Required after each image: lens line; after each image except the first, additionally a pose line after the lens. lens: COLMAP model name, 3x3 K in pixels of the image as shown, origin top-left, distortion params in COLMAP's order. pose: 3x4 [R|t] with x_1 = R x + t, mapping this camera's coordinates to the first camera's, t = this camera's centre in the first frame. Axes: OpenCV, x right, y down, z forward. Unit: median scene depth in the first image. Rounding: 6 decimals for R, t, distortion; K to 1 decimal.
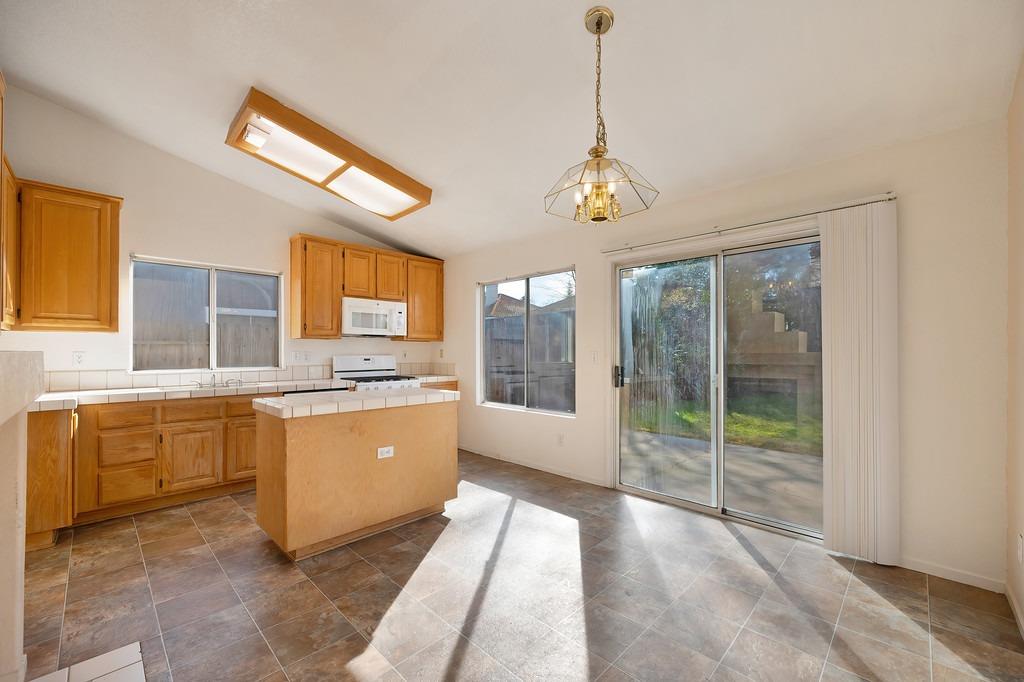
lens RADIAL K [[419.0, 0, 517.7], [0, 419.0, 349.9], [0, 0, 1]] dist [-0.001517, -0.000337]
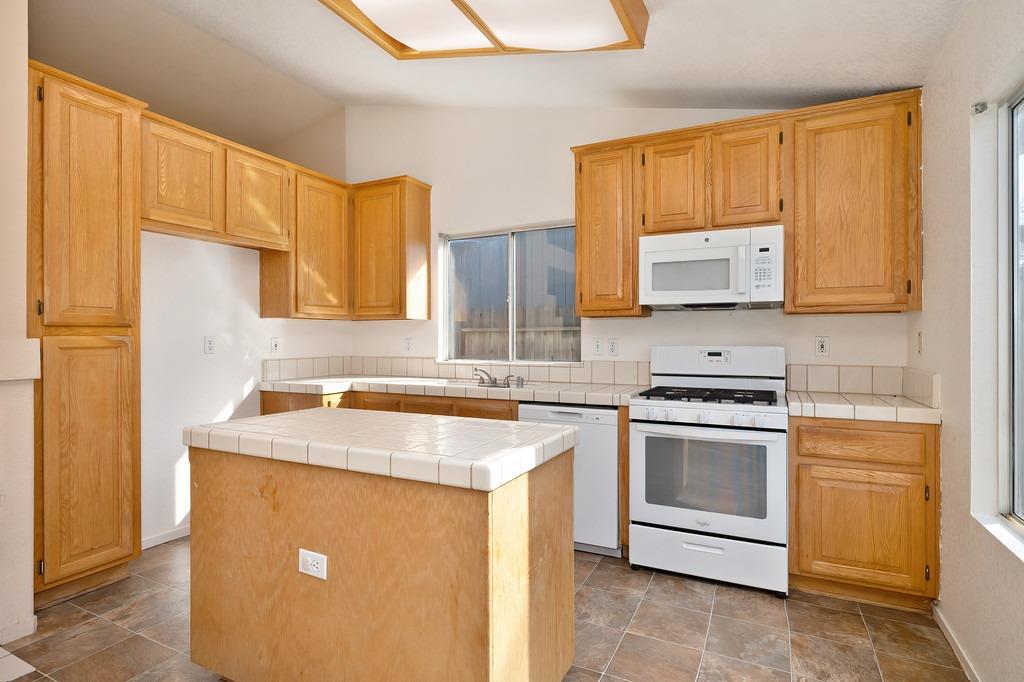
lens RADIAL K [[516.9, 0, 522.6], [0, 516.9, 338.6], [0, 0, 1]] dist [0.001723, -0.000355]
pose [[0.307880, -0.001325, -0.951424, 0.211096], [0.004505, 0.999990, 0.000065, 0.004616], [0.951415, -0.004306, 0.307883, 0.796922]]
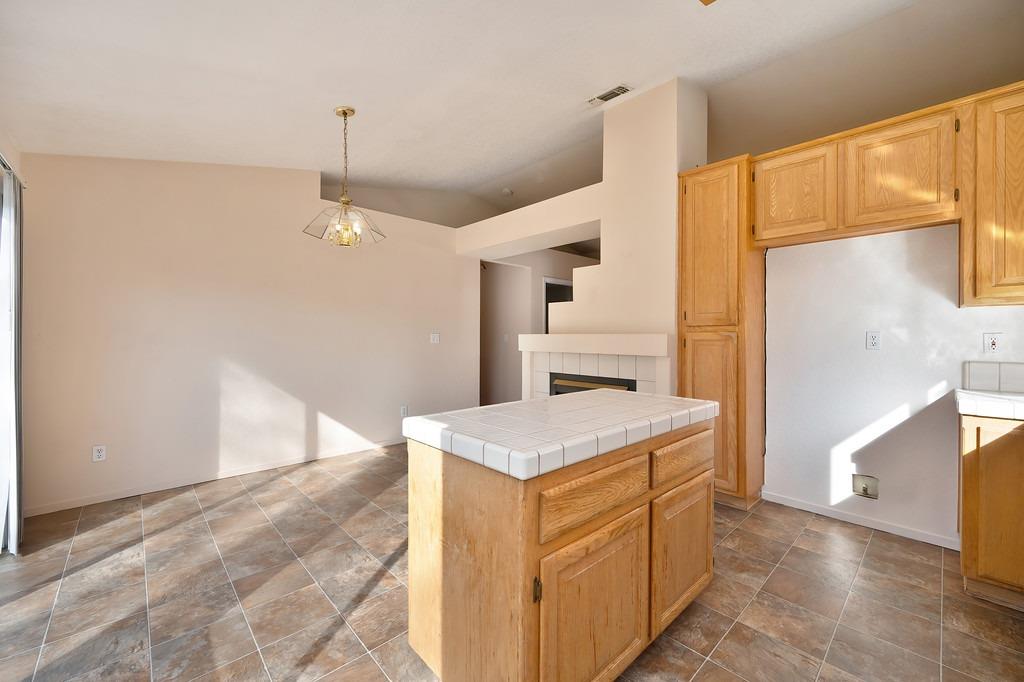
lens RADIAL K [[403.8, 0, 512.0], [0, 403.8, 341.0], [0, 0, 1]] dist [-0.001262, -0.000032]
pose [[-0.999425, -0.004675, 0.033581, -0.226507], [-0.004260, 0.999914, 0.012408, 0.007809], [-0.033636, 0.012258, -0.999359, 1.258719]]
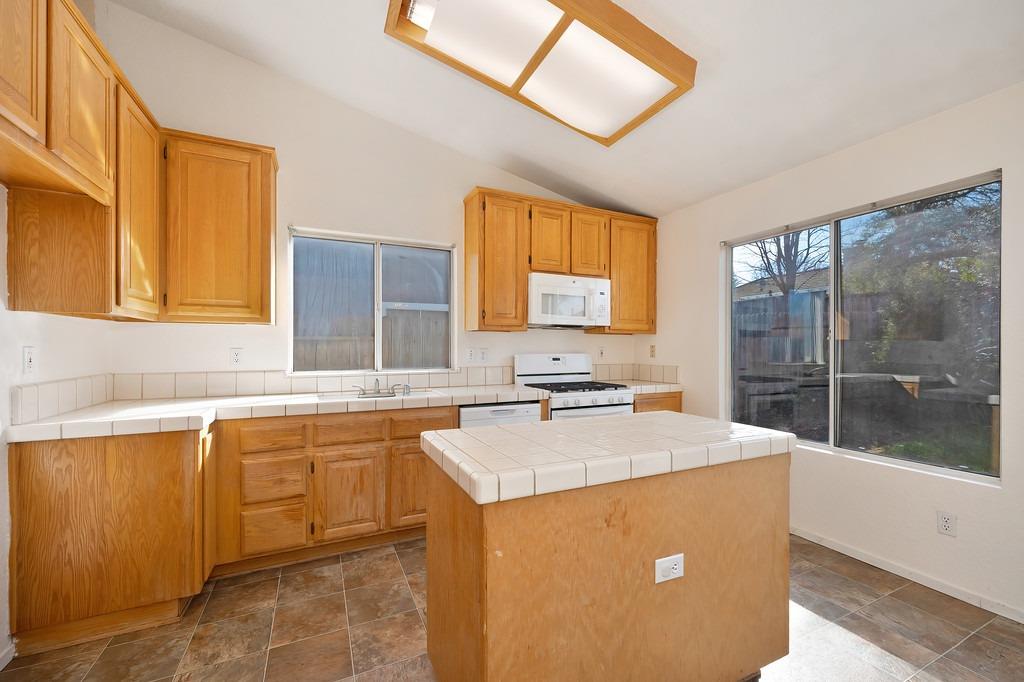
lens RADIAL K [[413.7, 0, 510.8], [0, 413.7, 348.3], [0, 0, 1]] dist [0.001326, 0.000214]
pose [[0.937421, 0.001640, -0.348195, -0.244942], [-0.000056, 0.999990, 0.004558, 0.000831], [0.348198, -0.004253, 0.937411, 0.392336]]
